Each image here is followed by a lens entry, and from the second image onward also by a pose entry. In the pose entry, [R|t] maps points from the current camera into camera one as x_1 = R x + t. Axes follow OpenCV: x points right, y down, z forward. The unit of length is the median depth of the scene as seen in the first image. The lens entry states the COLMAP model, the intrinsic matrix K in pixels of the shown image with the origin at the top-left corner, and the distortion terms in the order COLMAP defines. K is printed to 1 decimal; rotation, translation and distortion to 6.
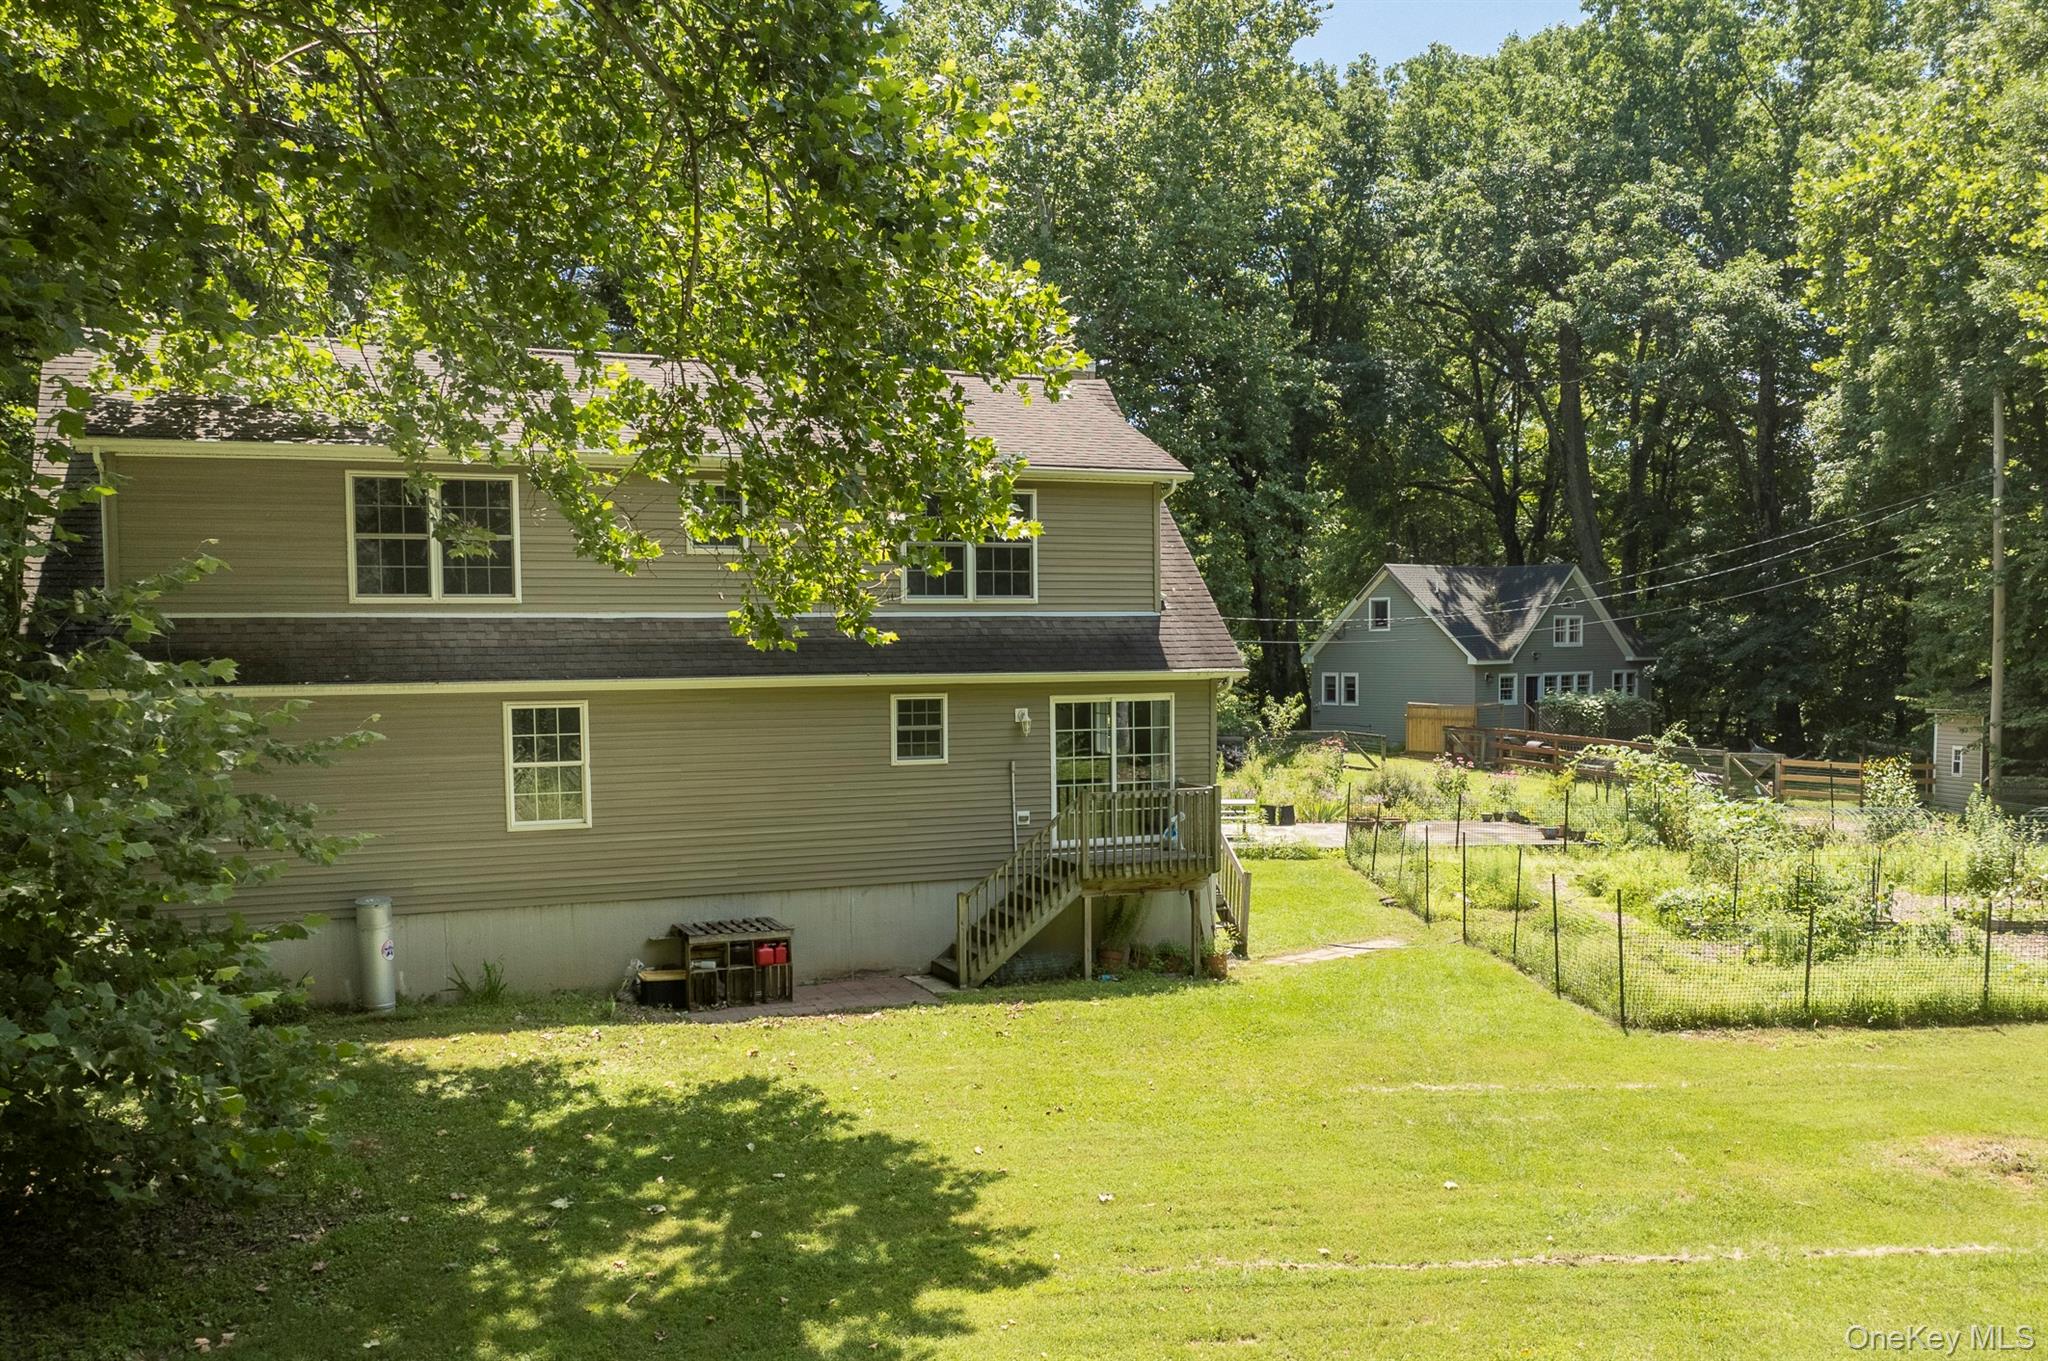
lens RADIAL K [[1765.0, 0, 1091.2], [0, 1765.0, 775.6], [0, 0, 1]] dist [-0.016575, -0.023634]
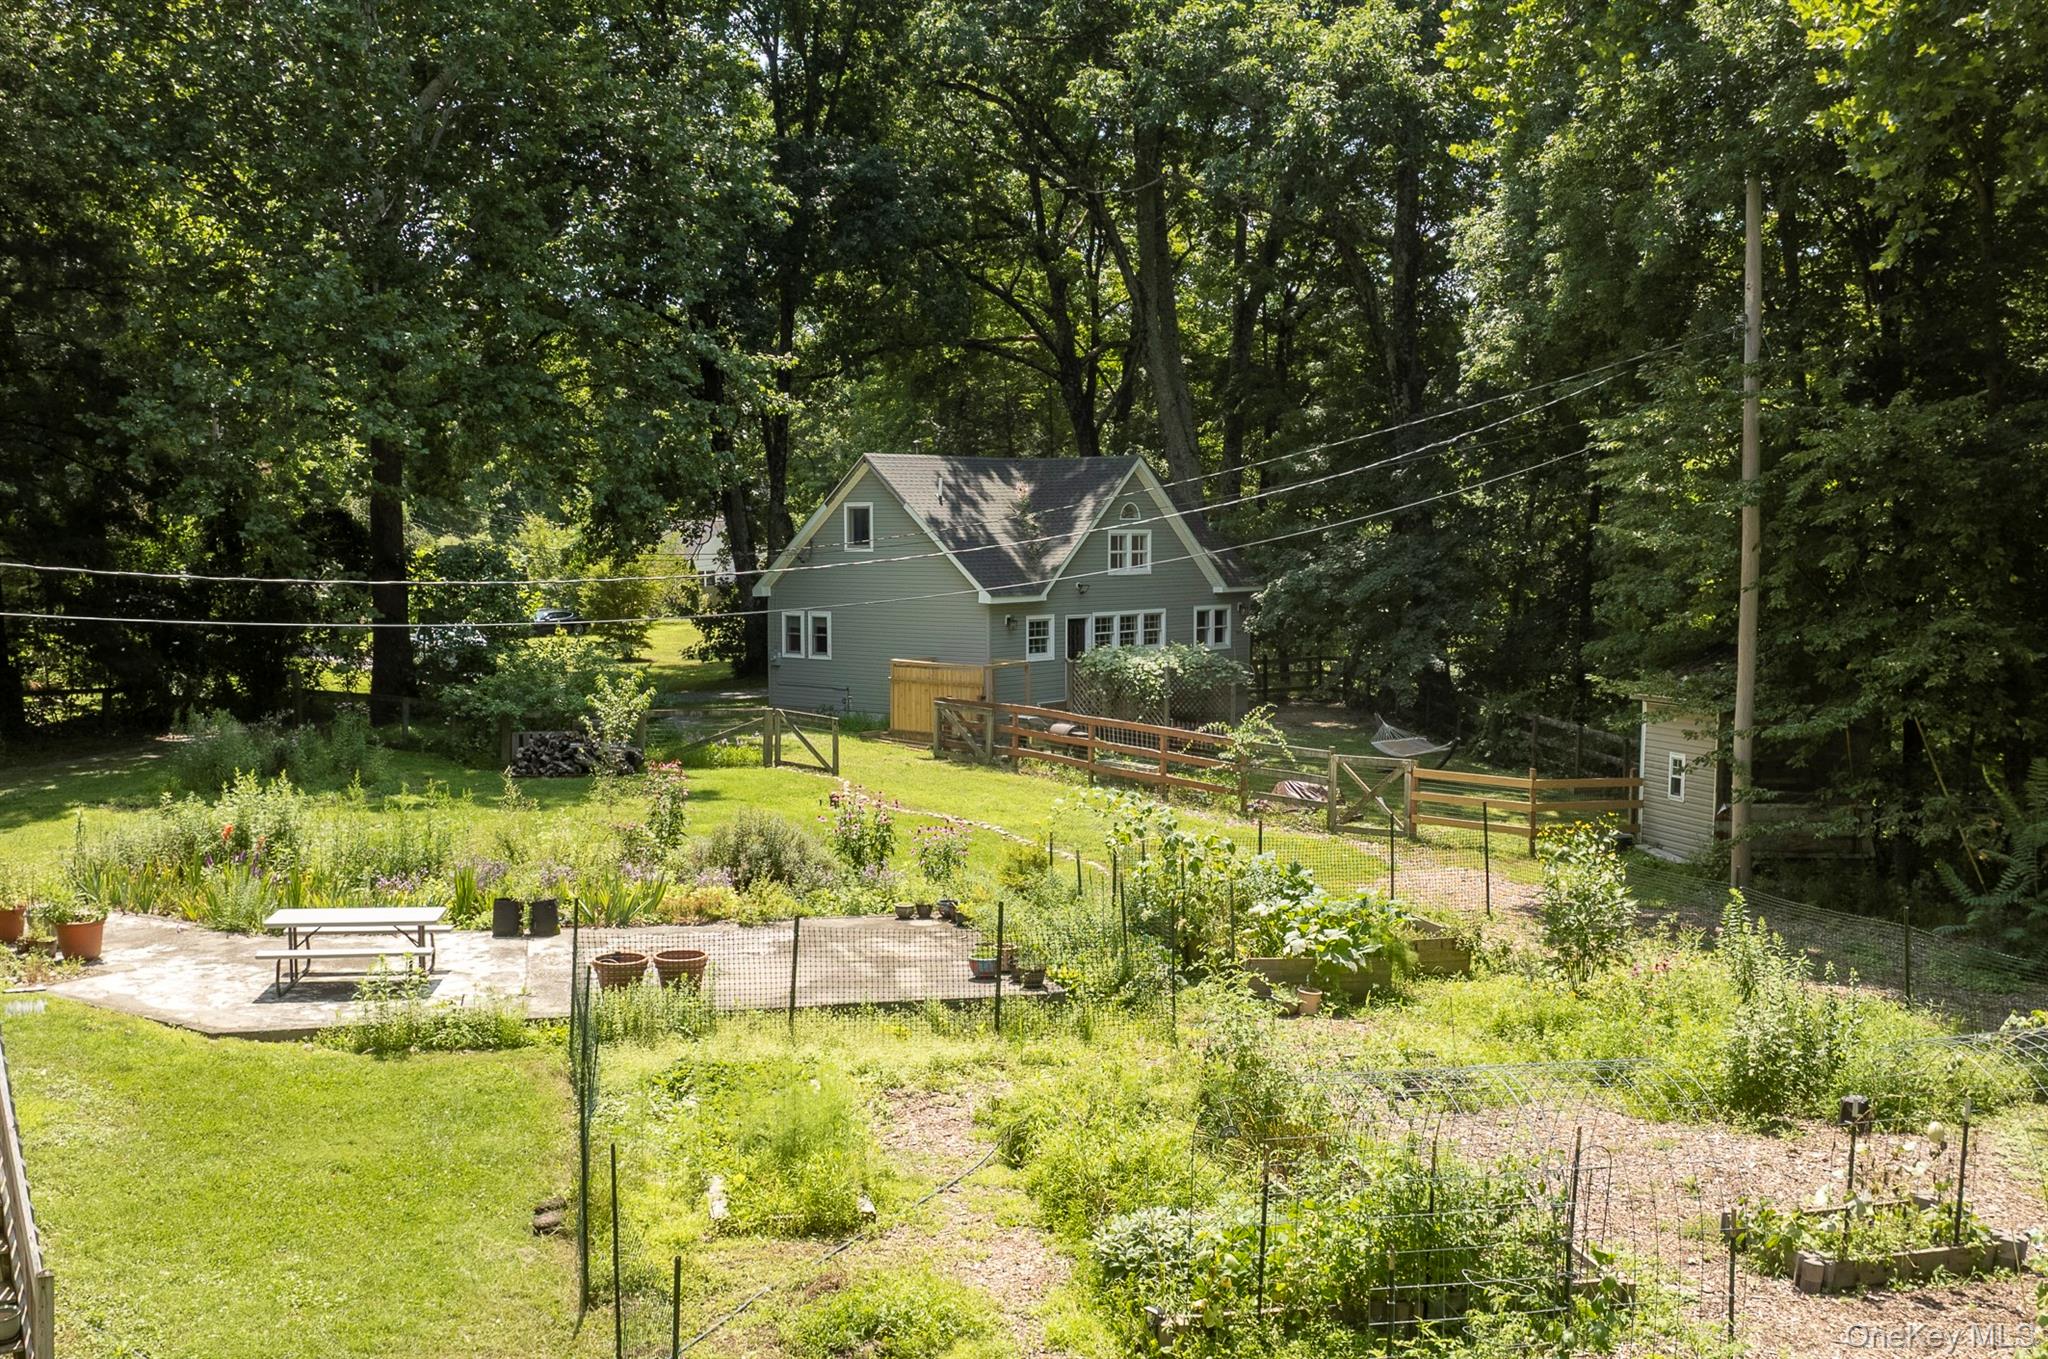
lens RADIAL K [[2033.0, 0, 944.0], [0, 2033.0, 737.3], [0, 0, 1]] dist [-0.018591, 0.000000]
pose [[0.991138, -0.008599, 0.132557, 0.244067], [0.005244, 0.999658, 0.025633, -0.080154], [-0.132732, -0.024710, 0.990844, 0.566062]]
